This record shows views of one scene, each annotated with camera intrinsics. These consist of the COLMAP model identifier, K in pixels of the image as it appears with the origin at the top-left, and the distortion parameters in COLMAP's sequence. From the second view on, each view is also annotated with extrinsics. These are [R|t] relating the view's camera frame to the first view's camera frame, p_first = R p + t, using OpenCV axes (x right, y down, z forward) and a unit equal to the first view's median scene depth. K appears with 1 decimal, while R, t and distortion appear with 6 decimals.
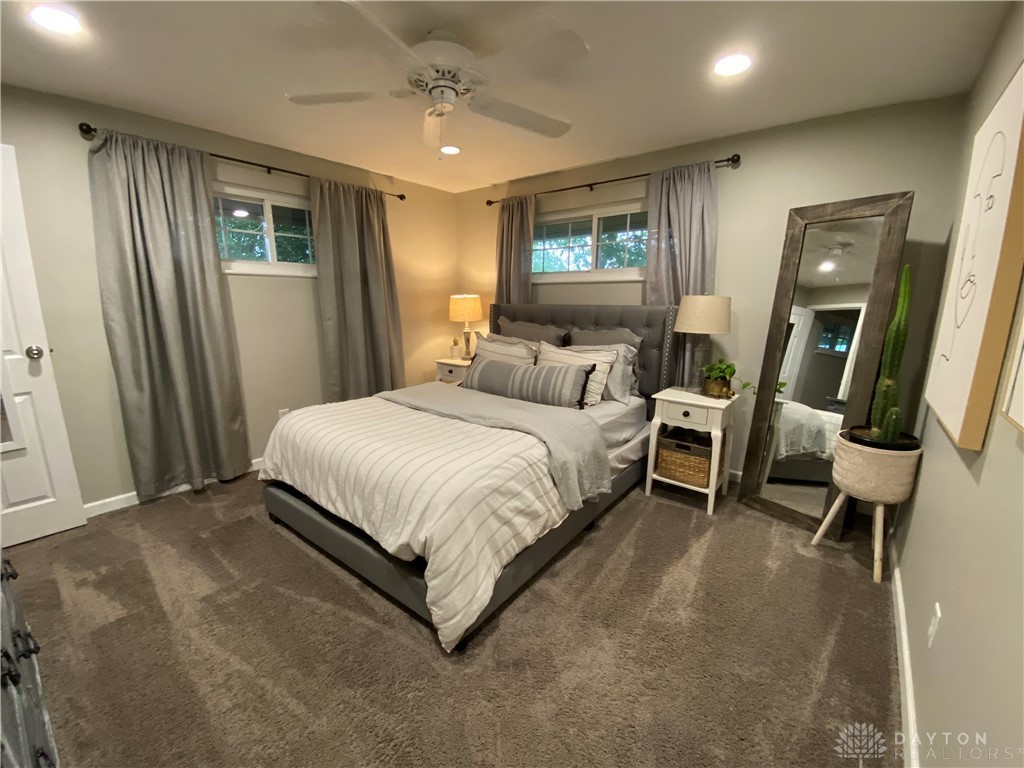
lens RADIAL K [[441.1, 0, 512.0], [0, 441.1, 384.0], [0, 0, 1]] dist [-0.001183, -0.000086]
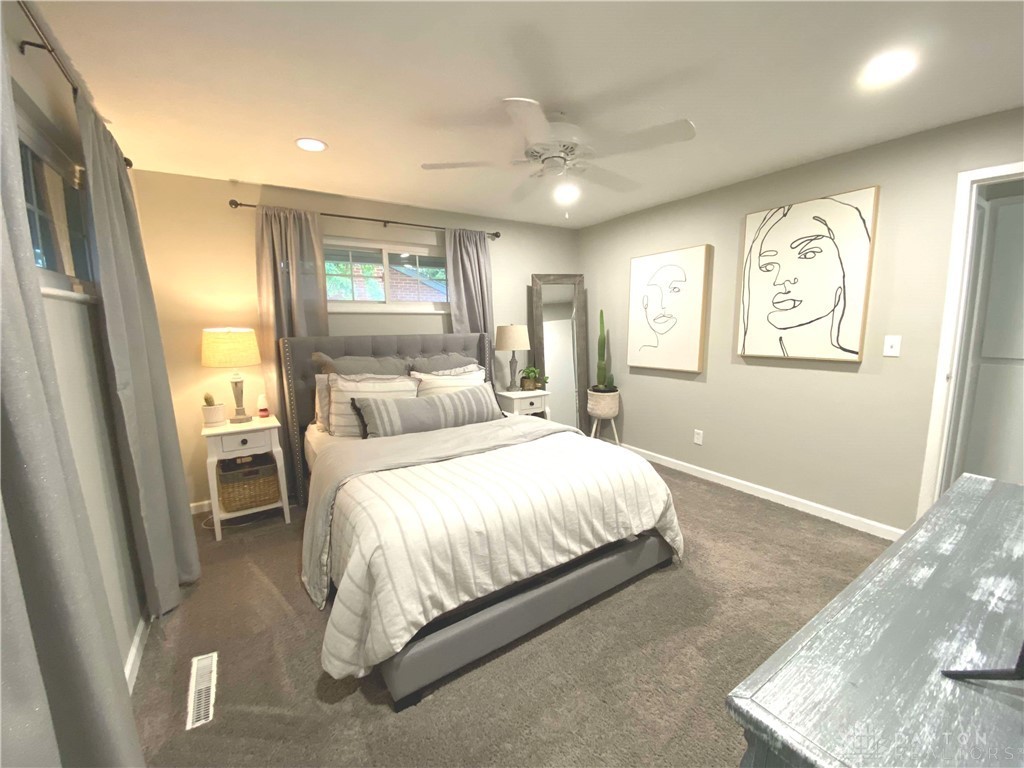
lens RADIAL K [[423.1, 0, 512.0], [0, 423.1, 384.0], [0, 0, 1]] dist [-0.000957, -0.000107]
pose [[0.314241, -0.156129, 0.936417, -0.744214], [0.177976, 0.978584, 0.103434, -0.122647], [-0.932511, 0.134157, 0.335298, 0.433634]]
